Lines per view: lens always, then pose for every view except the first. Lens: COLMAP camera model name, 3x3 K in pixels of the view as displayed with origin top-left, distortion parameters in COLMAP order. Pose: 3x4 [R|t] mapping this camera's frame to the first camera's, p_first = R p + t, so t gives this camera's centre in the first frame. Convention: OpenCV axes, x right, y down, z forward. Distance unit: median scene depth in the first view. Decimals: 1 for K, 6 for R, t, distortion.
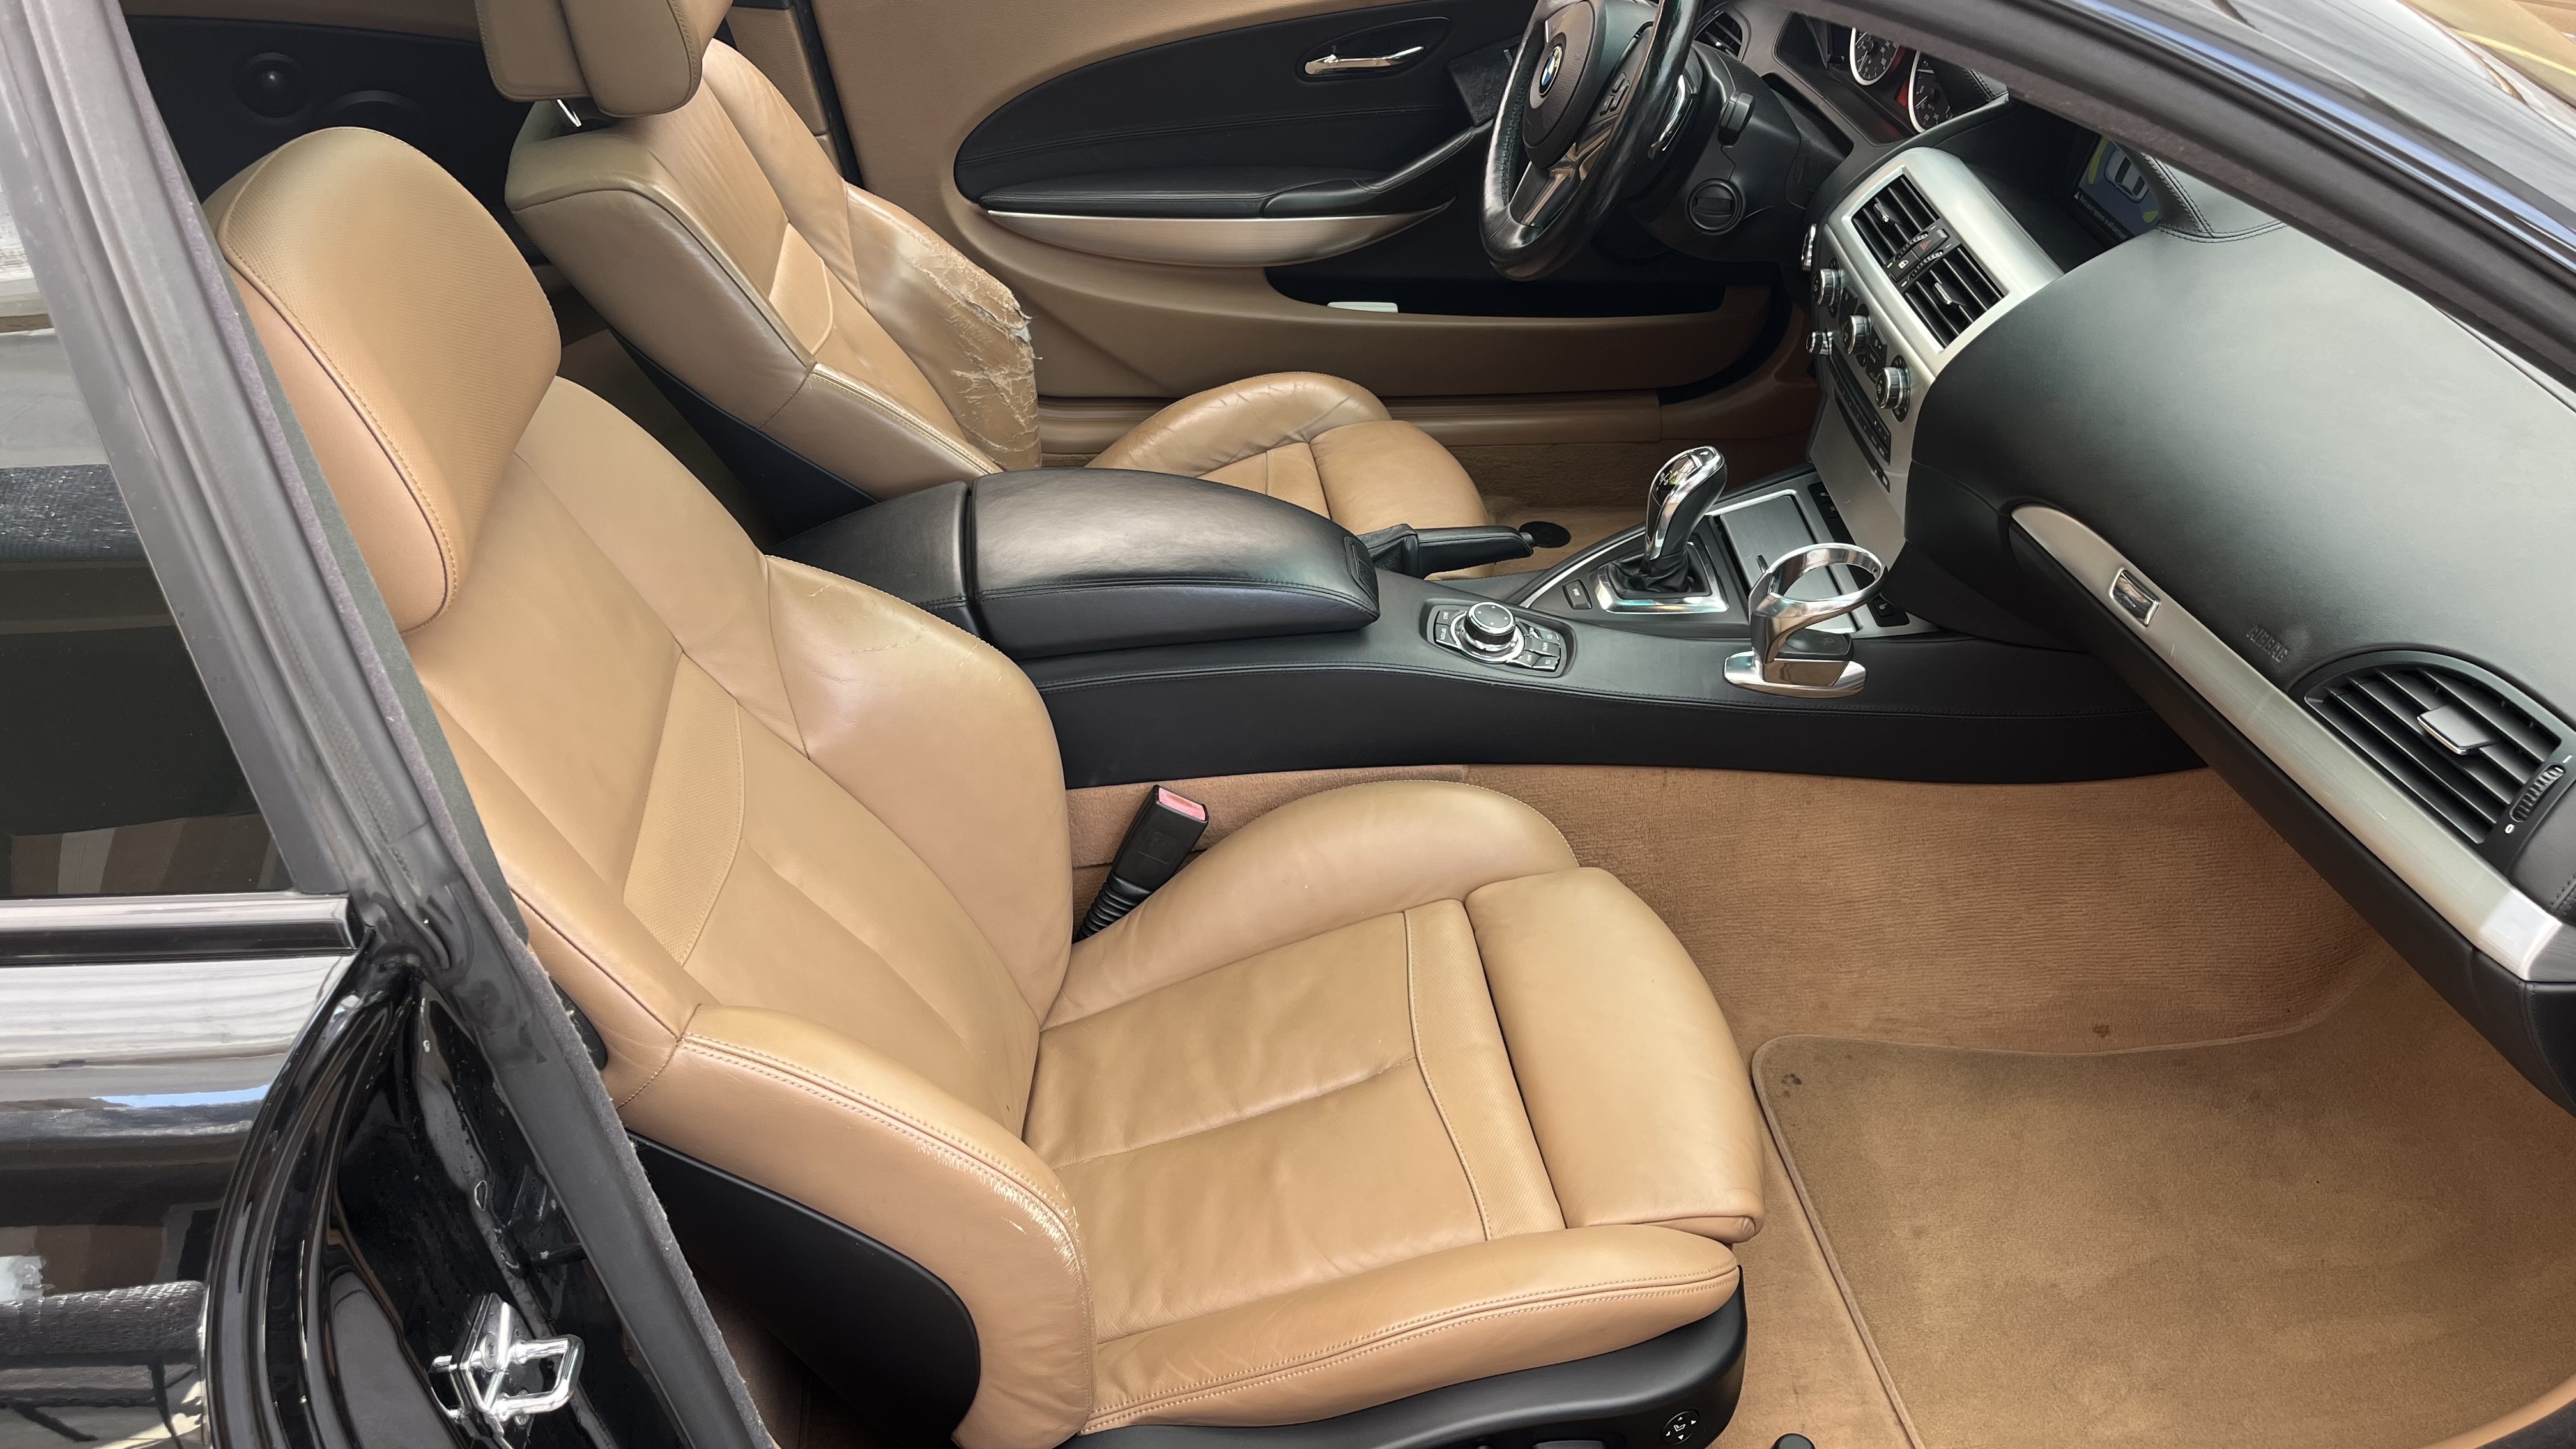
lens RADIAL K [[1954.0, 0, 1268.0], [0, 1954.0, 721.1], [0, 0, 1]] dist [0.057090, -0.067911]
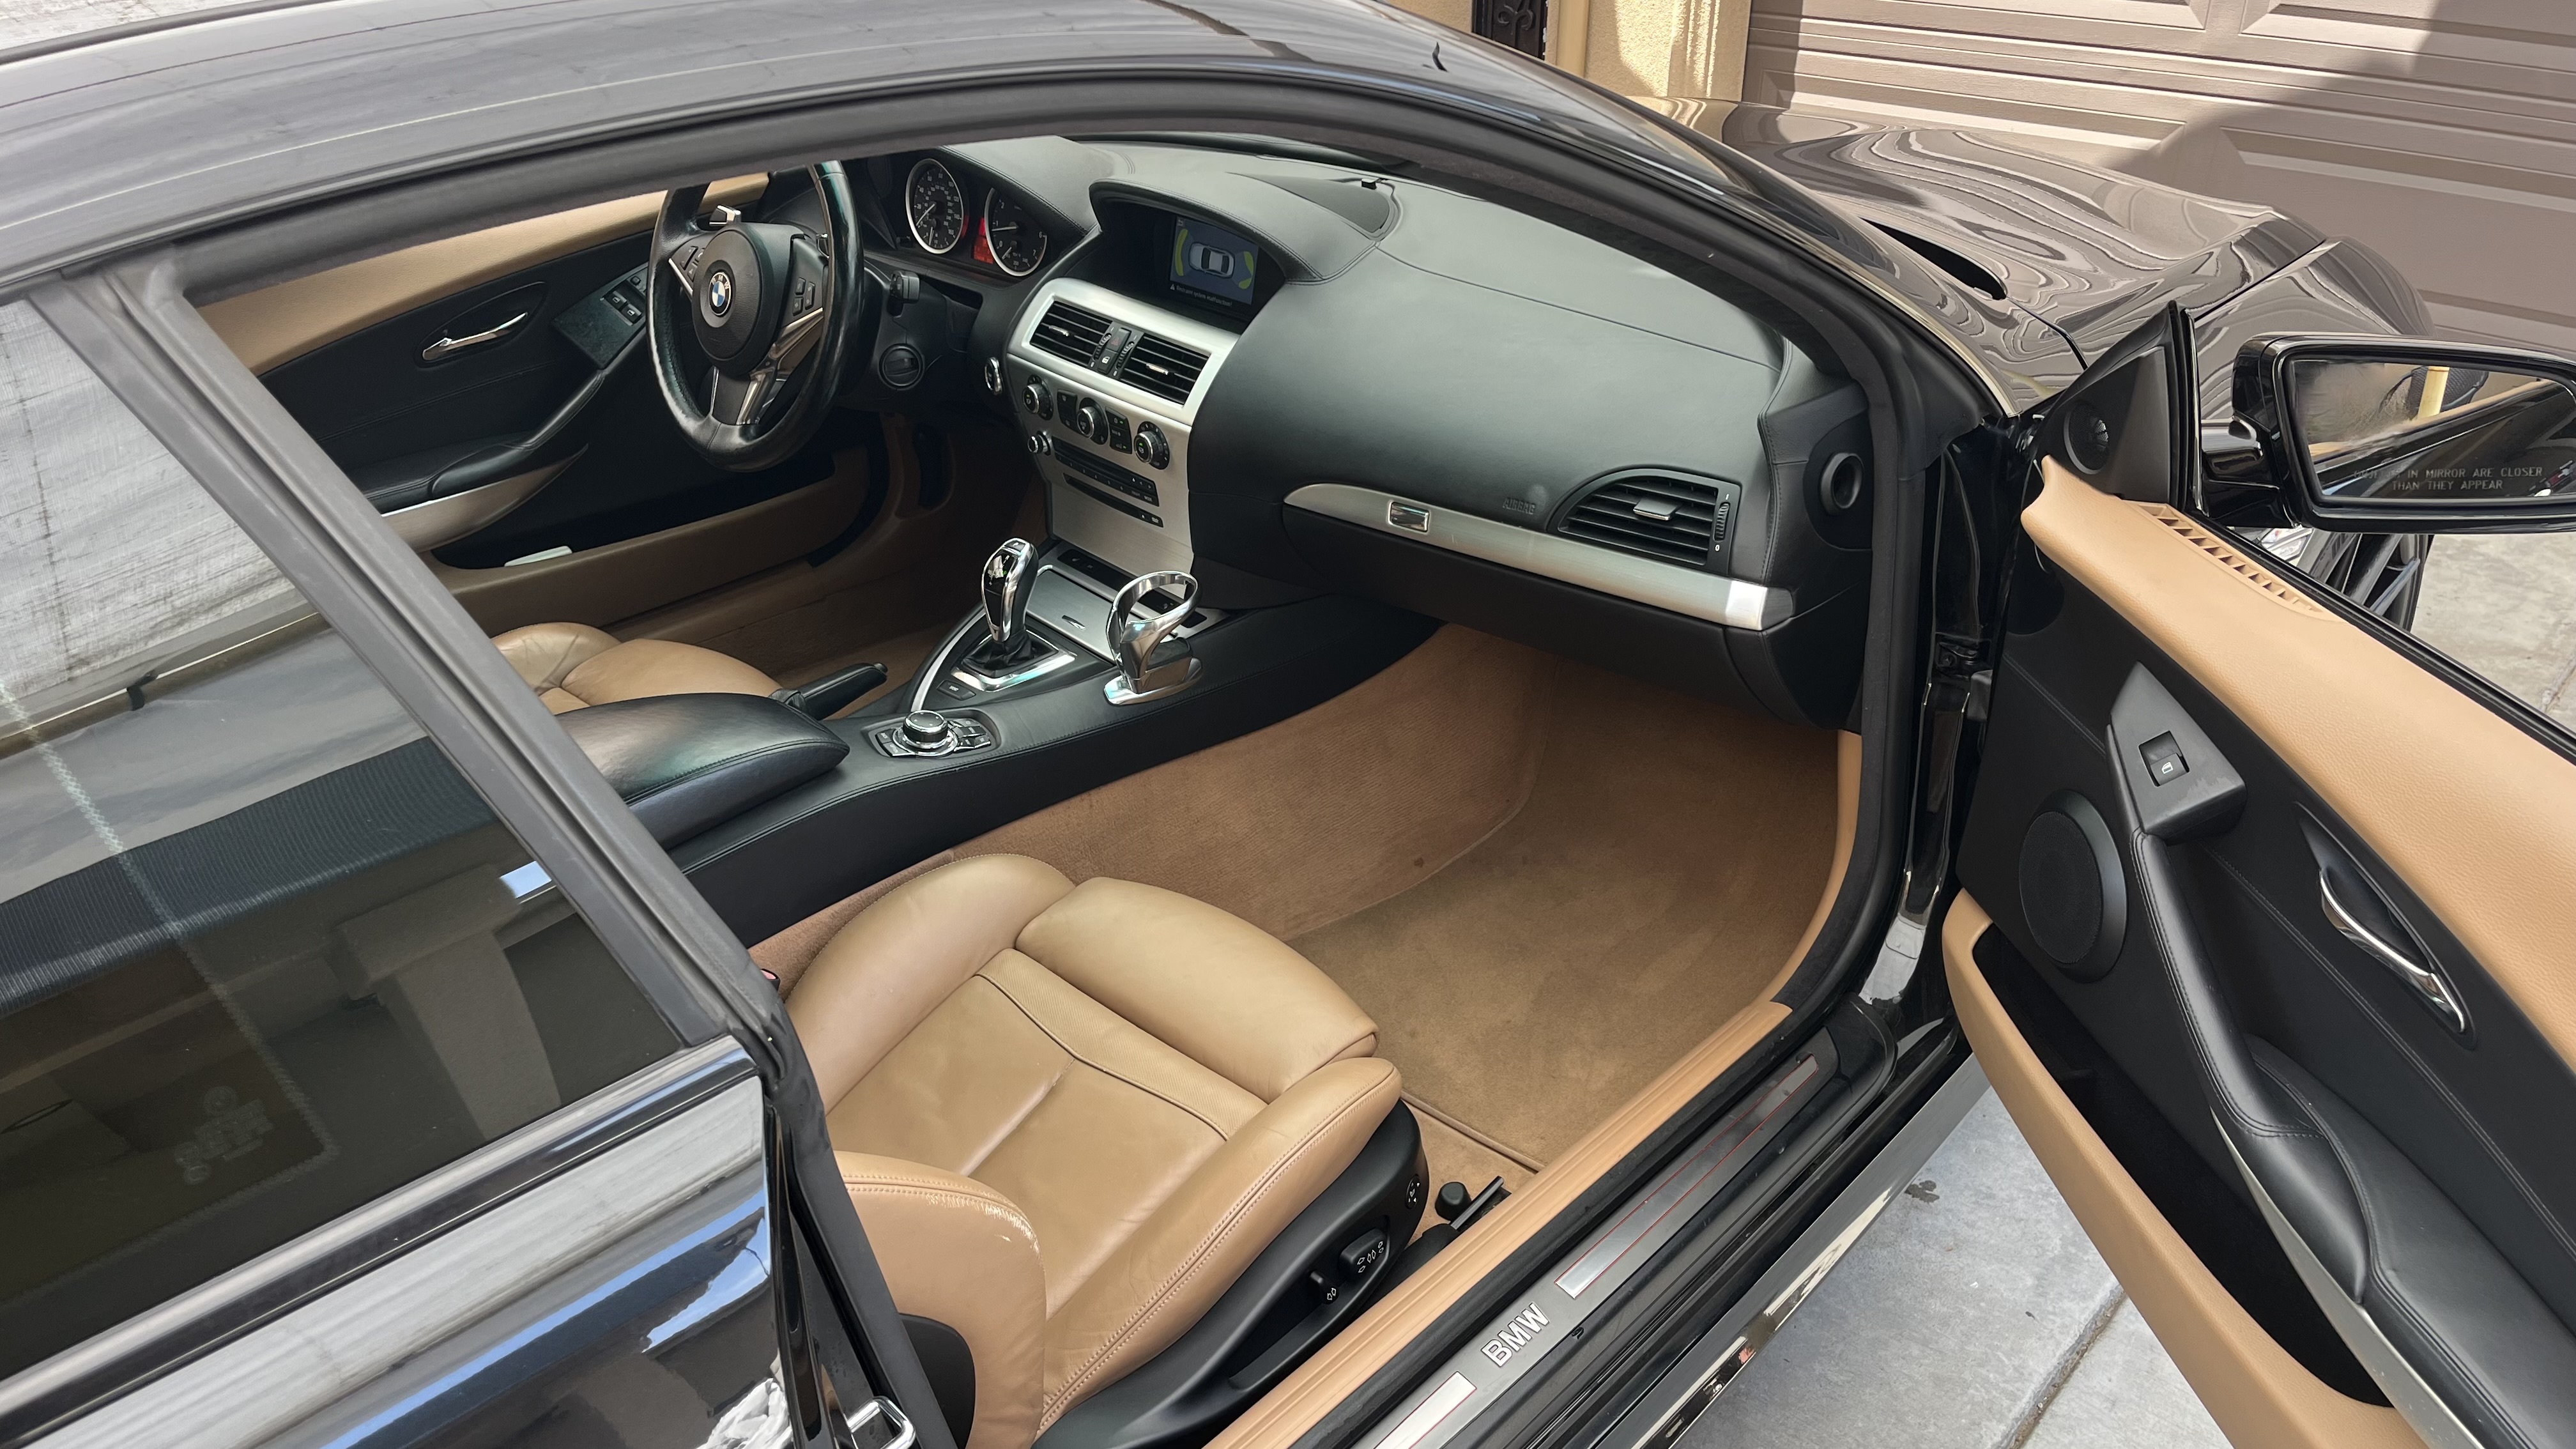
lens RADIAL K [[1954.0, 0, 1278.3], [0, 1954.0, 721.3], [0, 0, 1]] dist [0.057090, -0.067911]
pose [[0.769596, -0.336105, 0.542913, -0.365611], [0.392014, 0.919856, 0.013770, 0.013476], [-0.504031, 0.202232, 0.839676, -0.092915]]
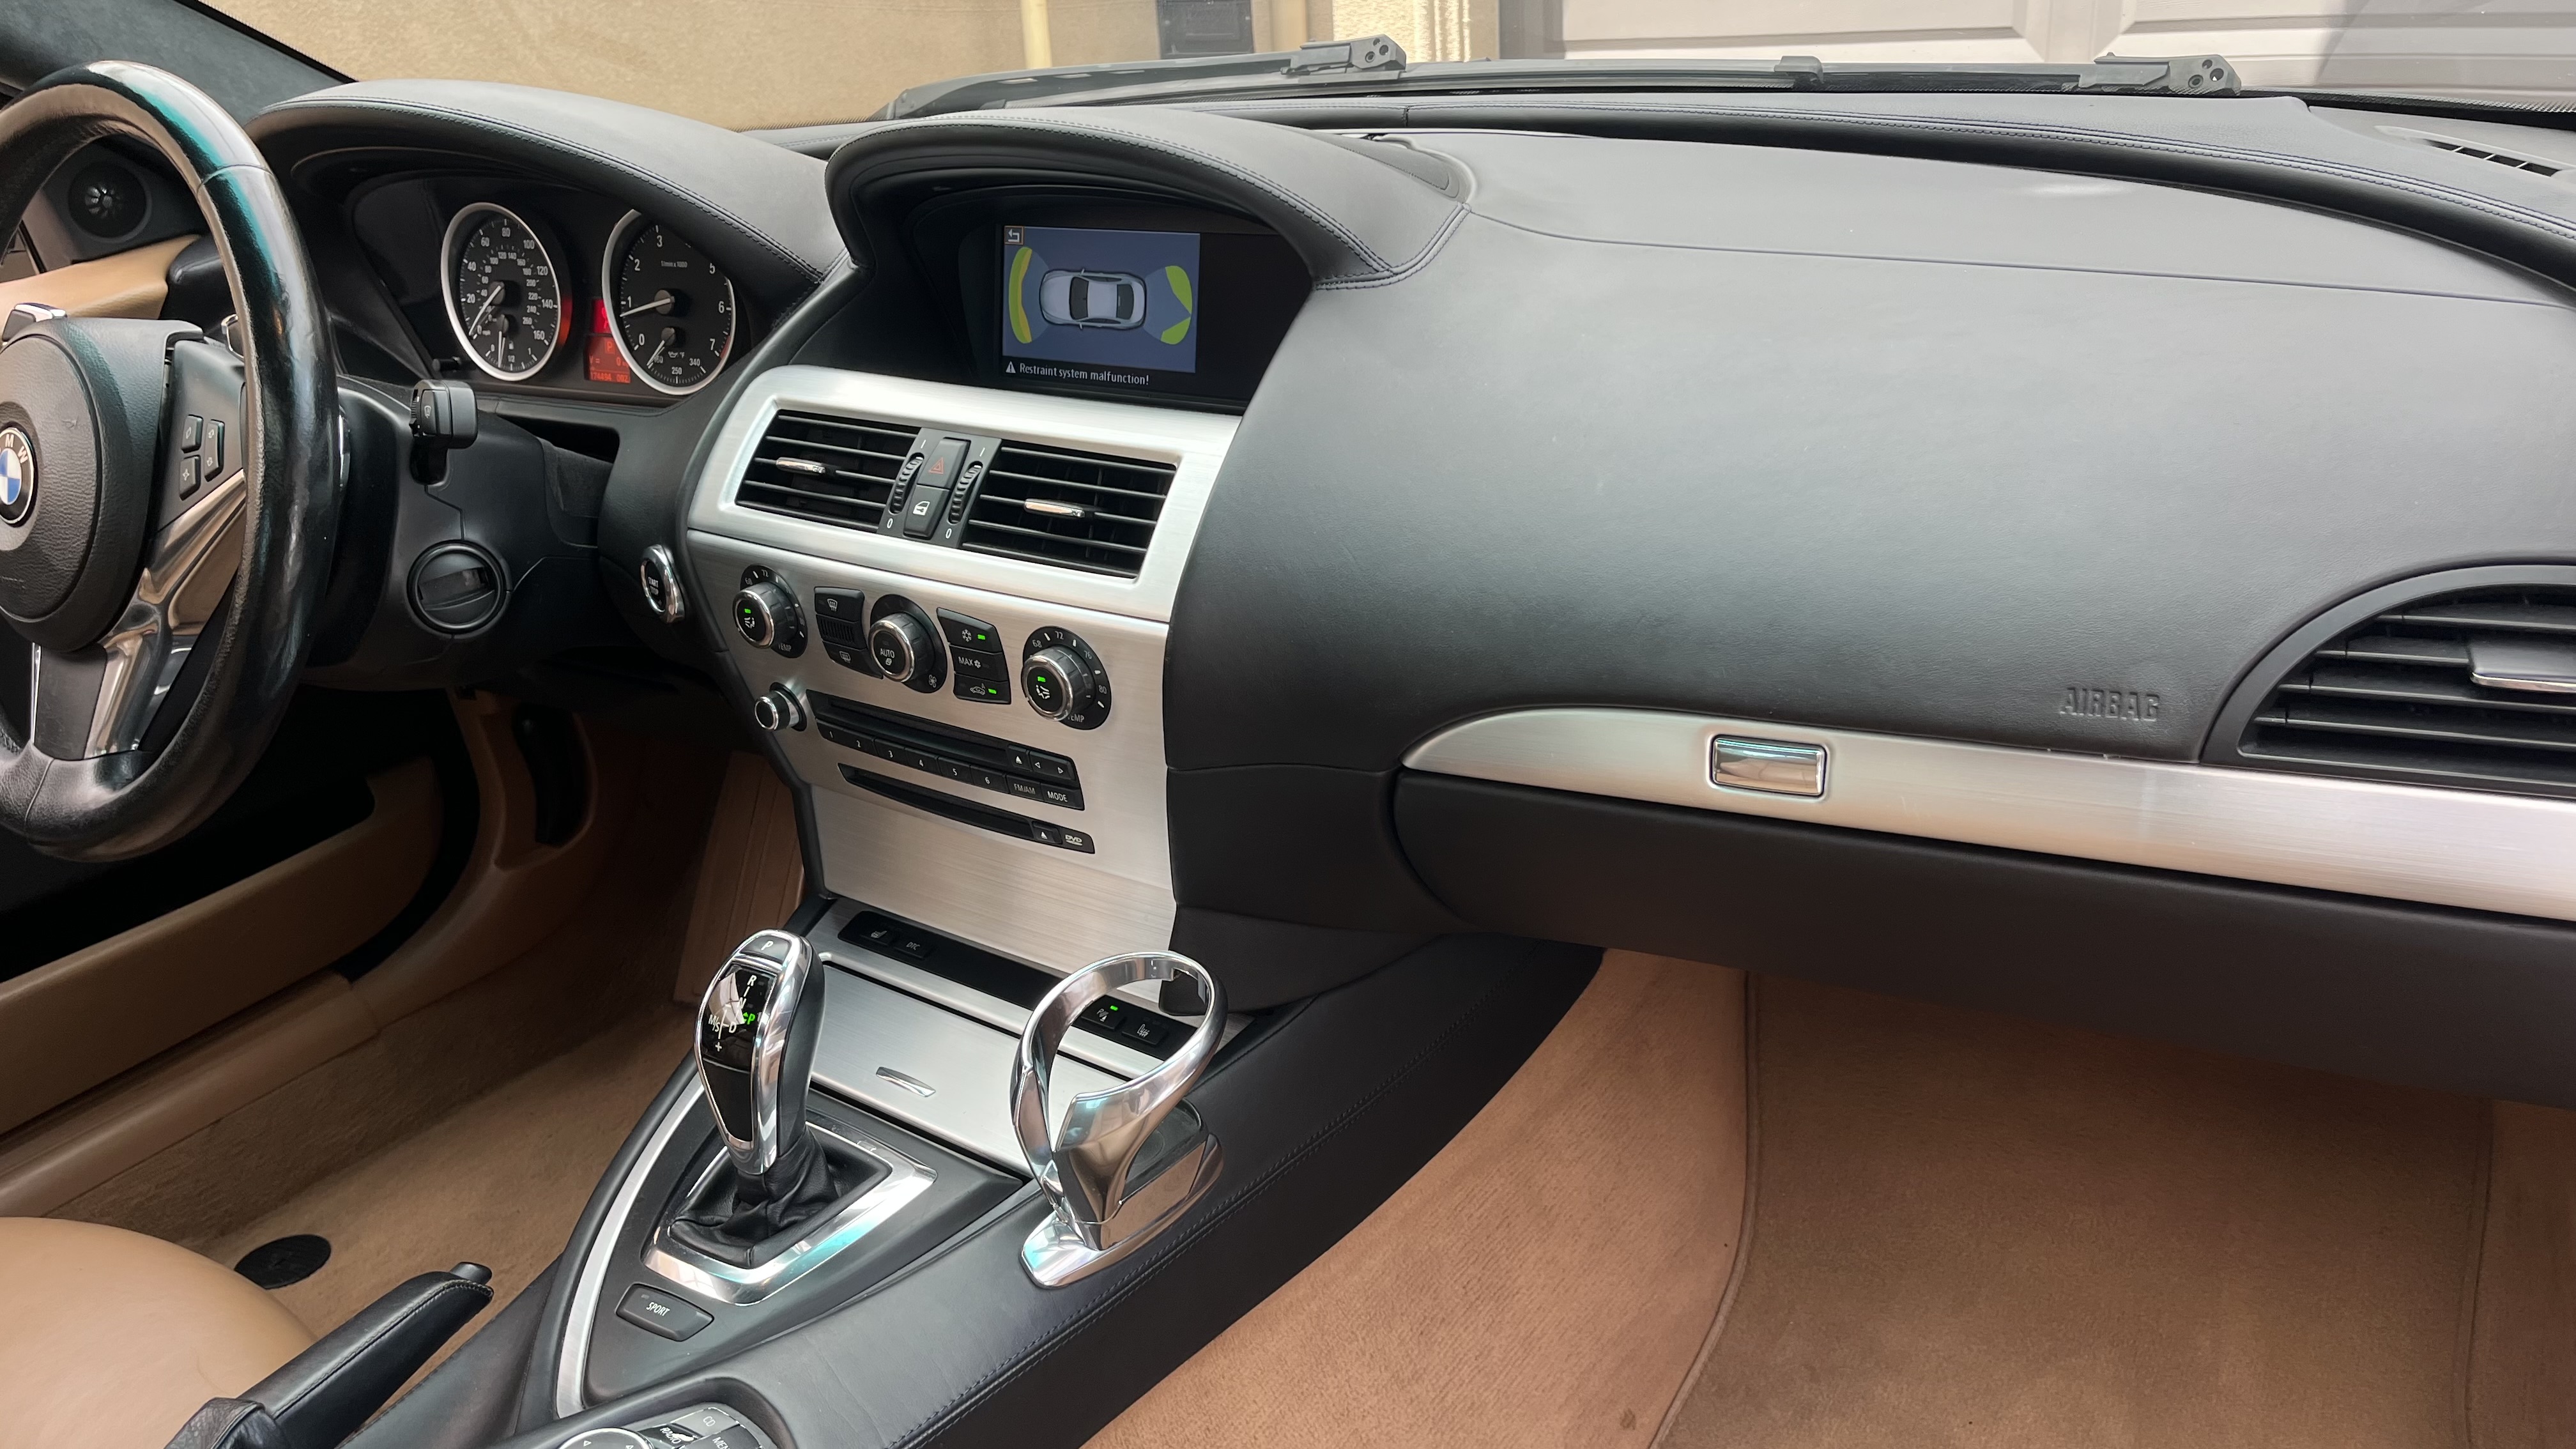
lens RADIAL K [[1954.0, 0, 1274.5], [0, 1954.0, 712.0], [0, 0, 1]] dist [0.057090, -0.067911]
pose [[0.616610, -0.364276, 0.697922, -0.042098], [0.517939, 0.855345, -0.011154, -0.117443], [-0.592901, 0.368359, 0.716087, 0.532360]]
